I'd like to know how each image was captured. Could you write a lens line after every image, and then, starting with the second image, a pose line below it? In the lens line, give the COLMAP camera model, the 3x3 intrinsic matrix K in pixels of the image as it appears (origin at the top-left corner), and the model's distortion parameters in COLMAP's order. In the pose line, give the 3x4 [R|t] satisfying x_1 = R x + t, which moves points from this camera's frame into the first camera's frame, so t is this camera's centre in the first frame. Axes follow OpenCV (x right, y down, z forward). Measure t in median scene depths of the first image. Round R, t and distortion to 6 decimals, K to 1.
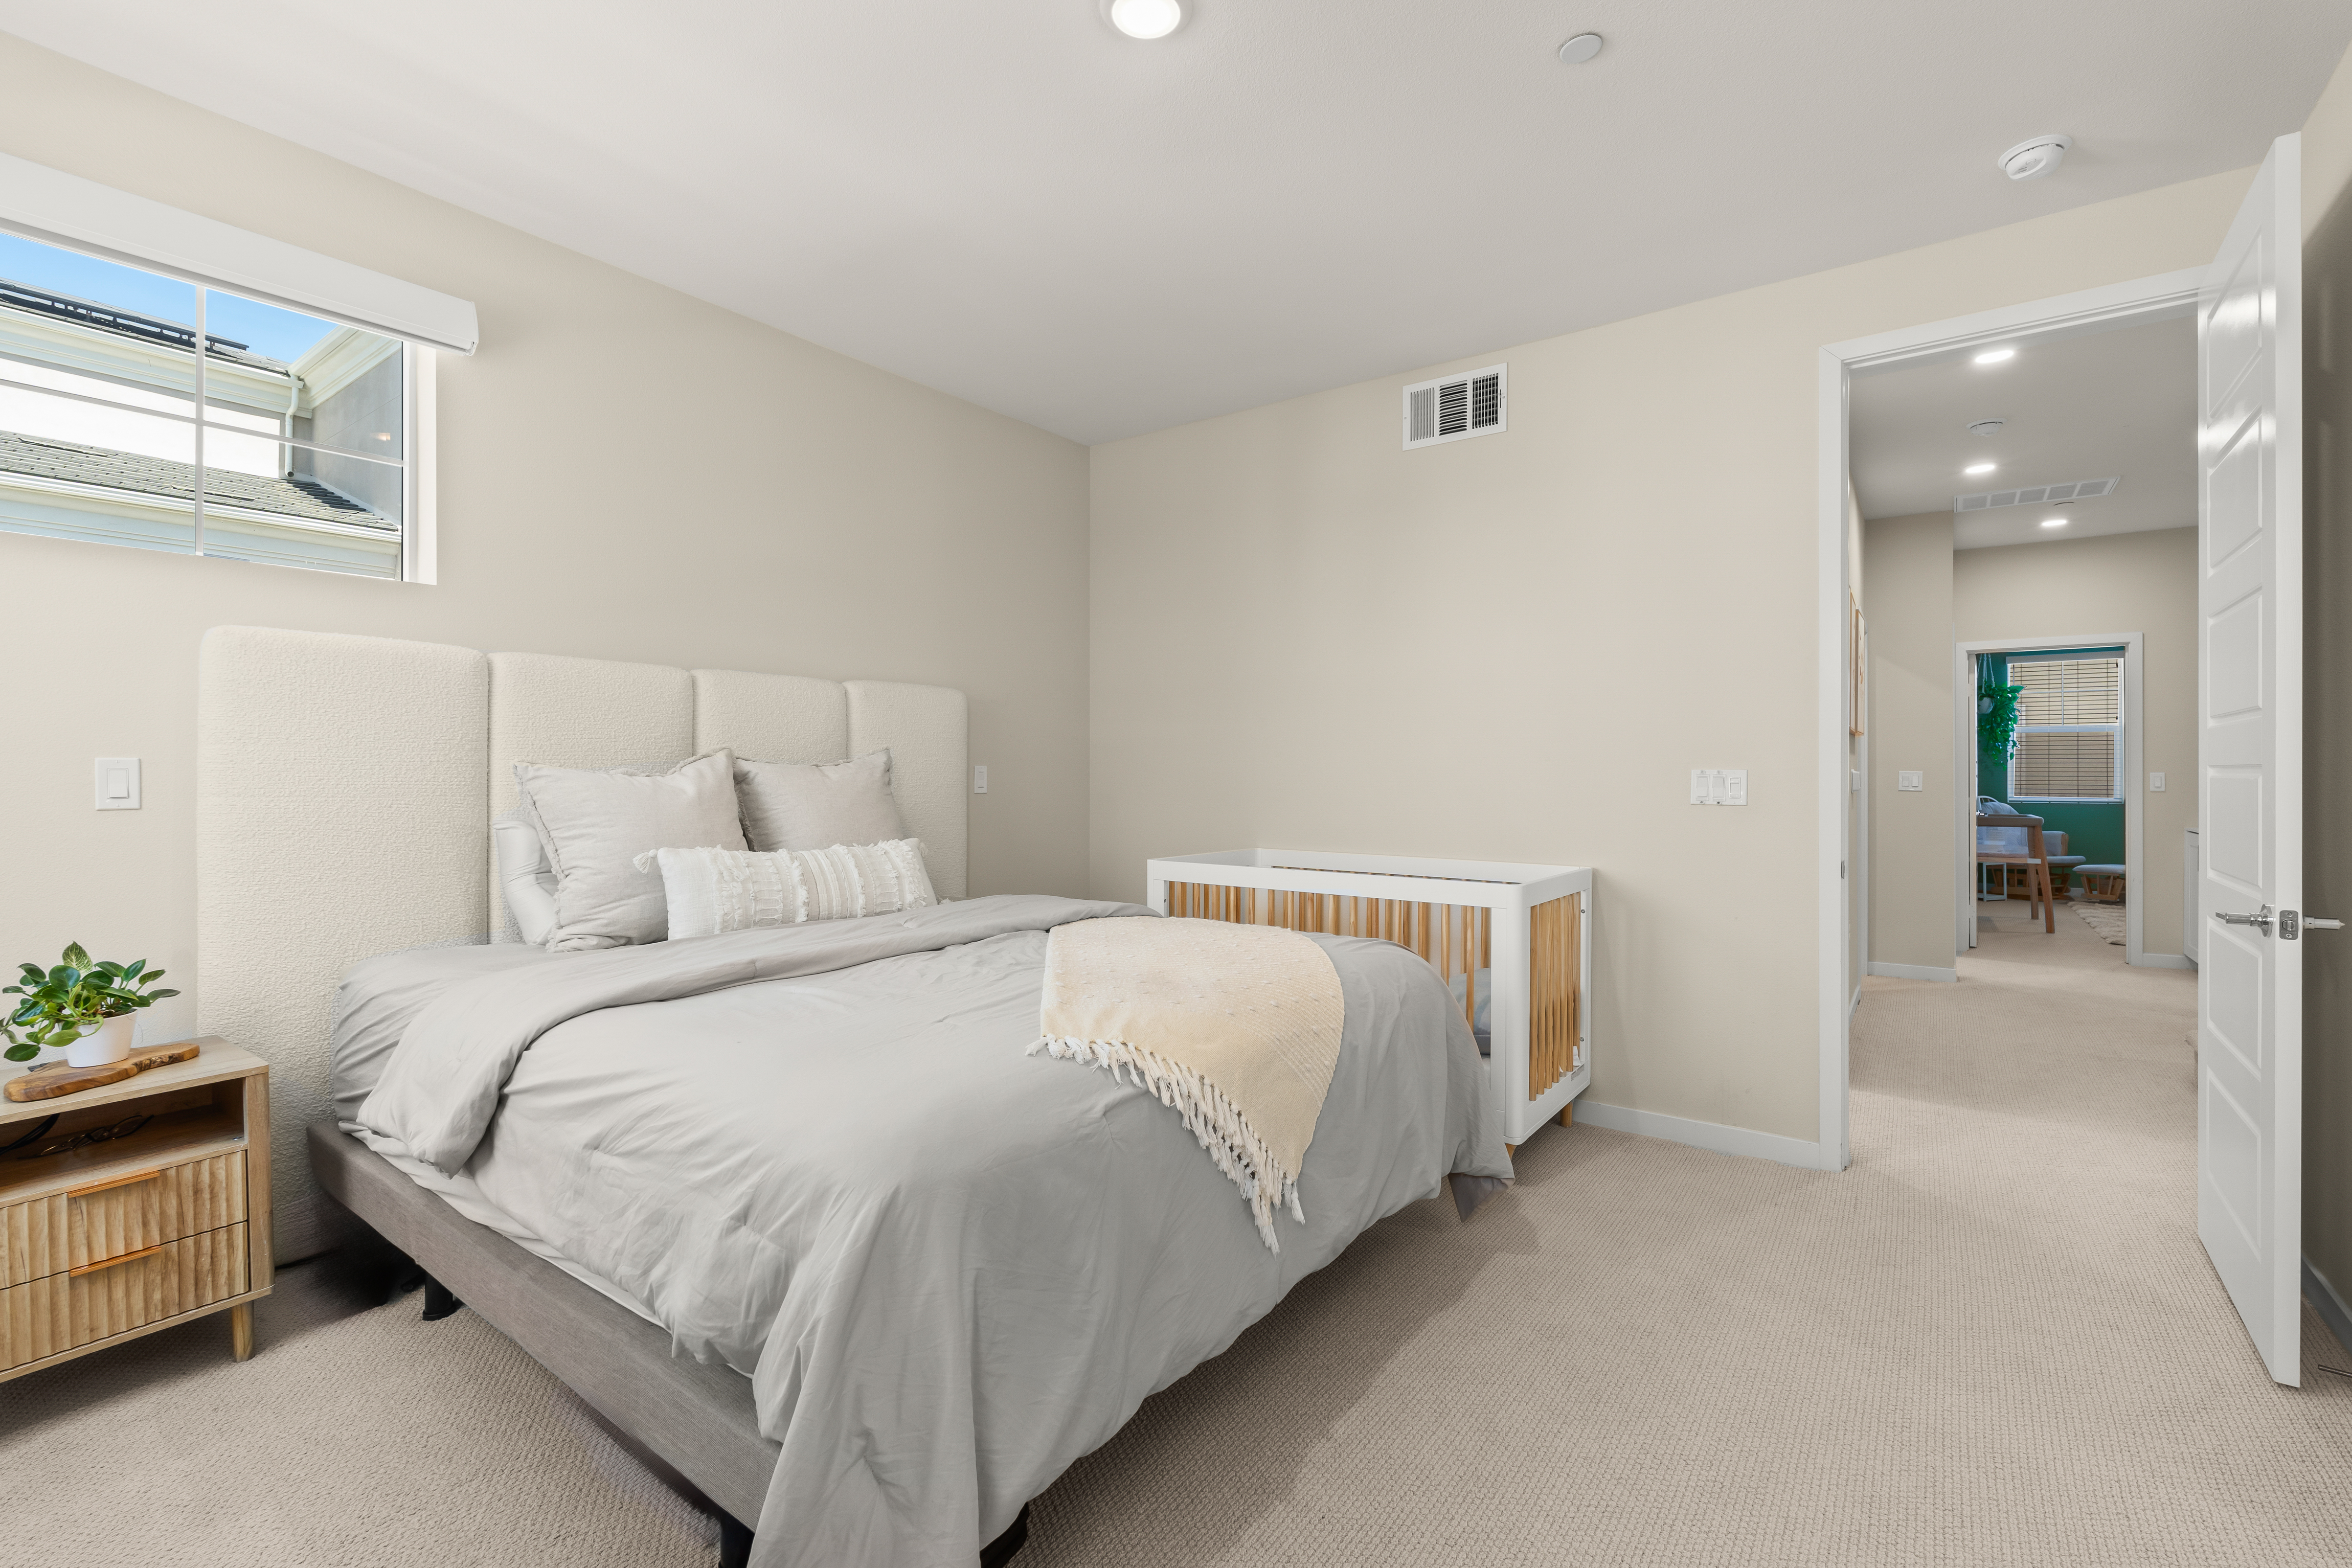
lens RADIAL K [[1031.9, 0, 1171.1], [0, 1031.9, 781.2], [0, 0, 1]] dist [-0.002513, 0.000549]
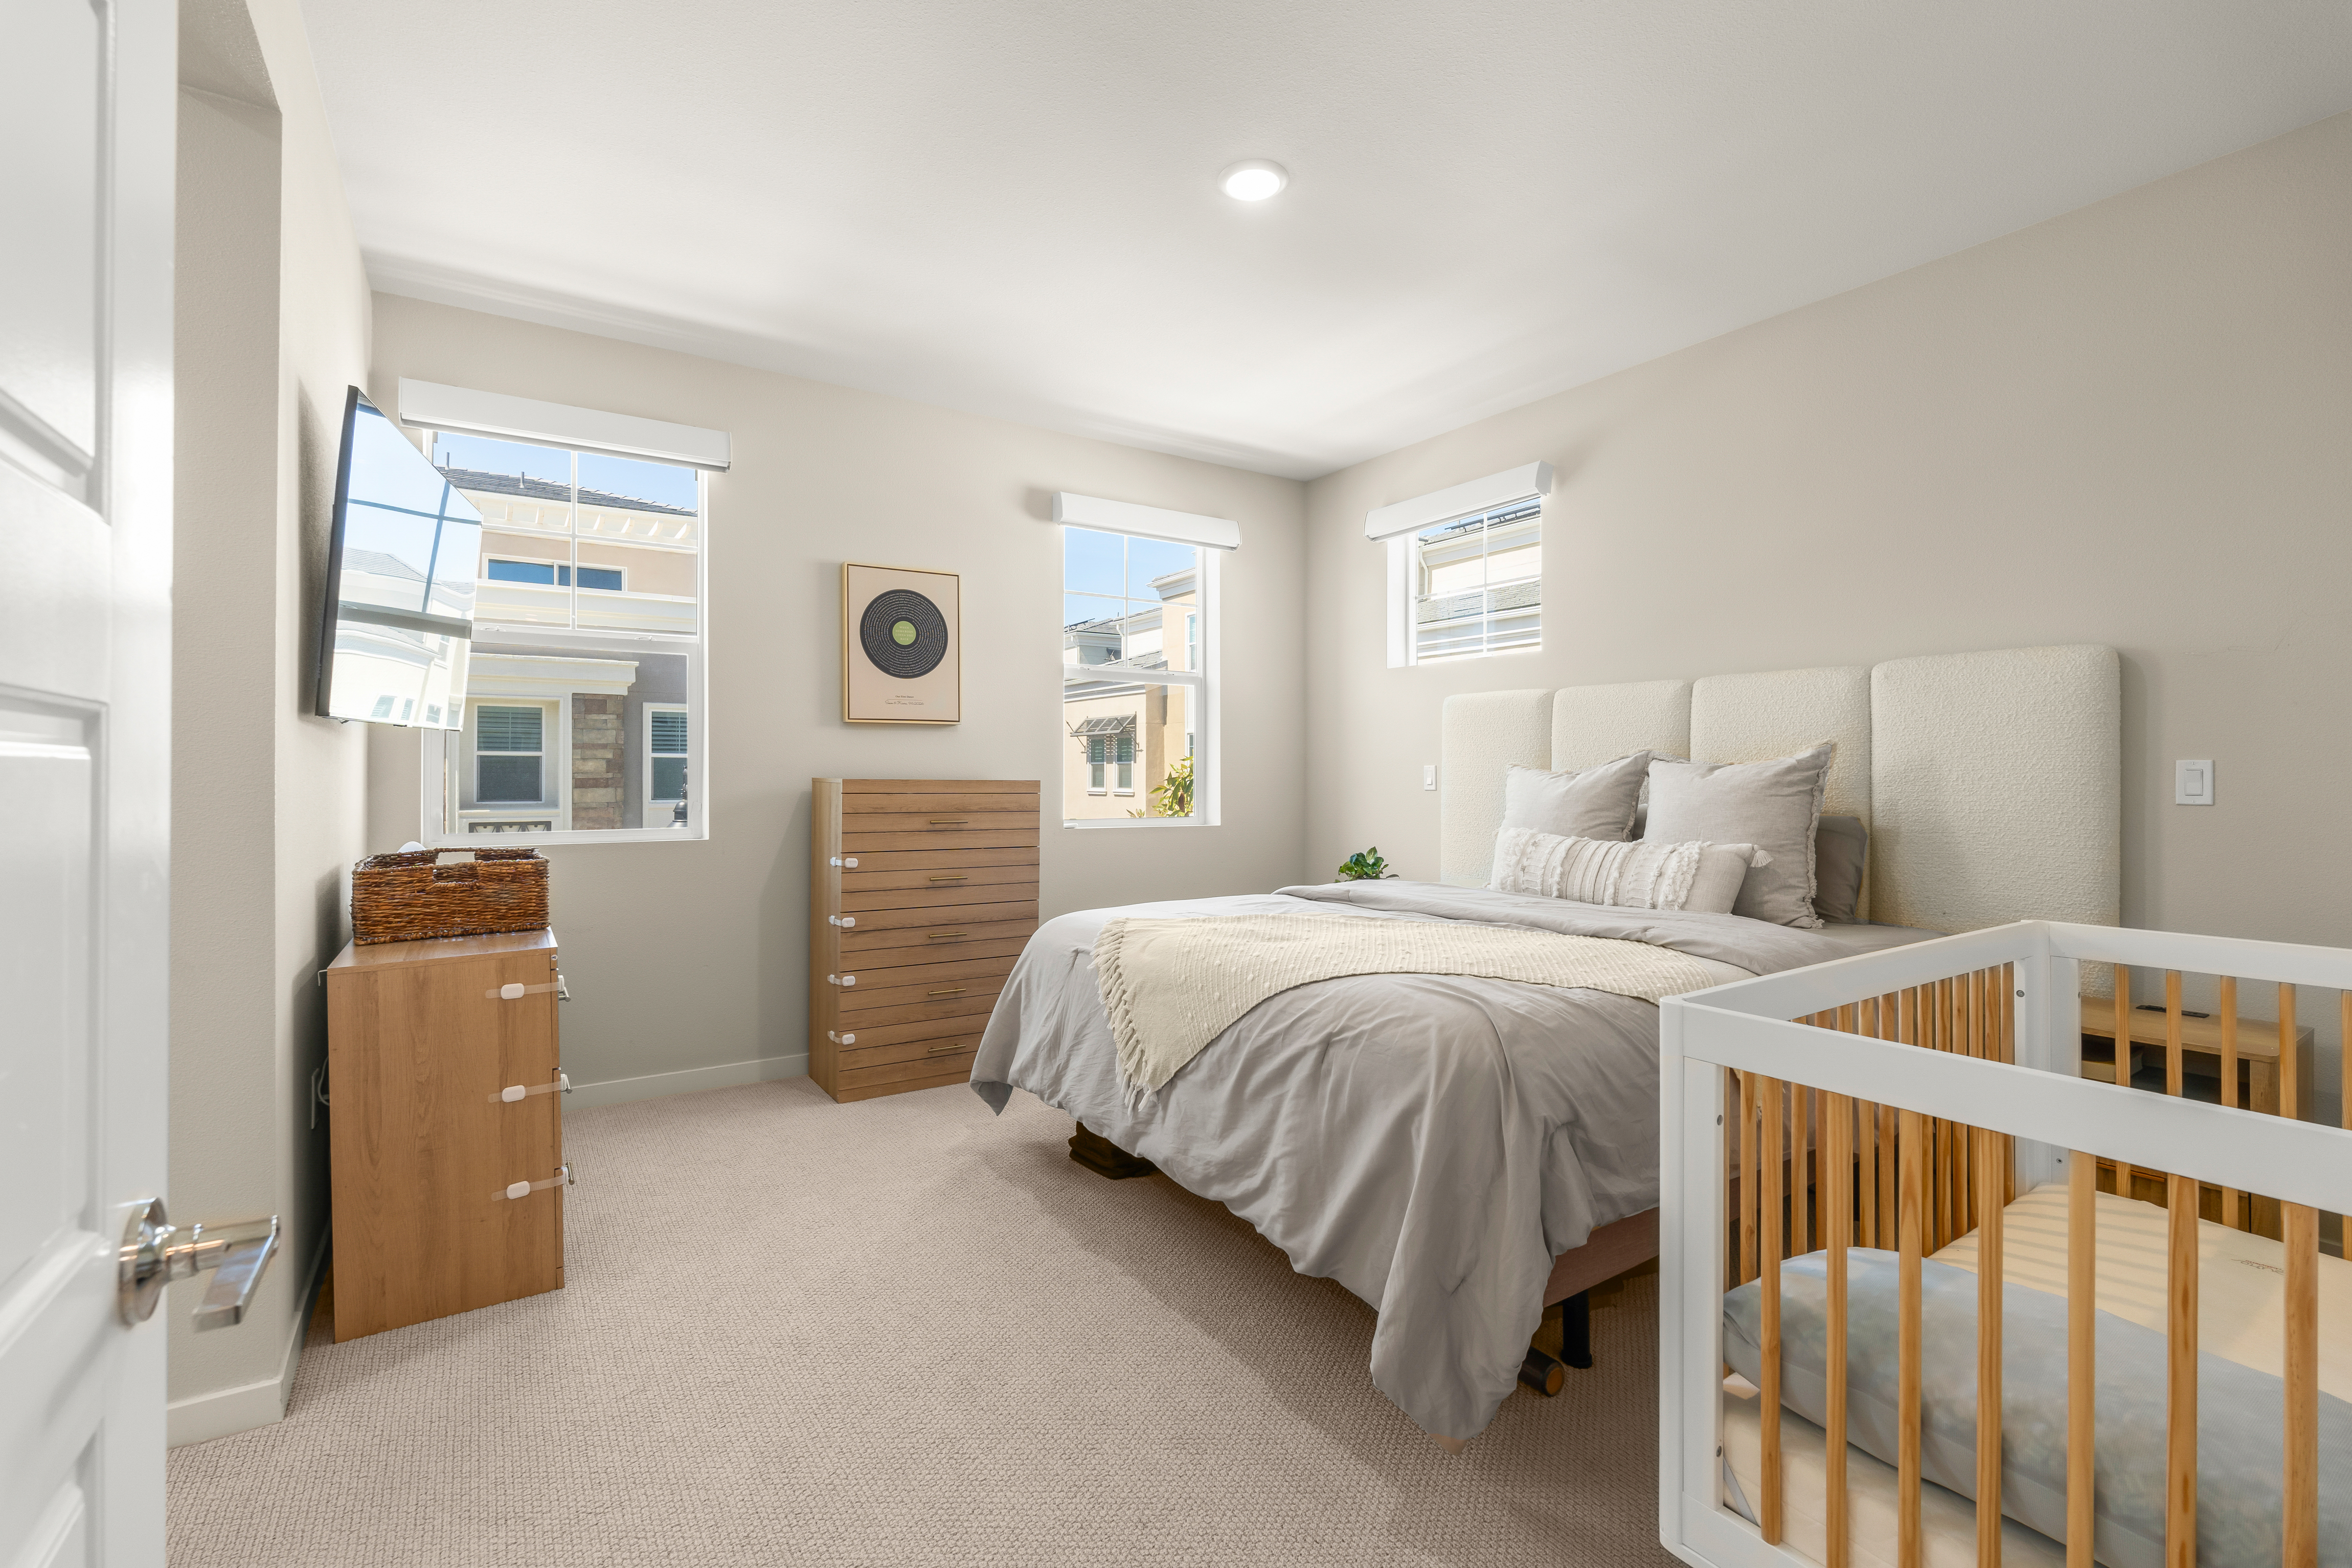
lens RADIAL K [[1031.9, 0, 1181.5], [0, 1031.9, 774.2], [0, 0, 1]] dist [-0.002513, 0.000549]
pose [[-0.332009, 0.000312, -0.943276, 0.918531], [-0.006838, 0.999973, 0.002737, -0.004746], [0.943251, 0.007359, -0.331998, 1.007056]]
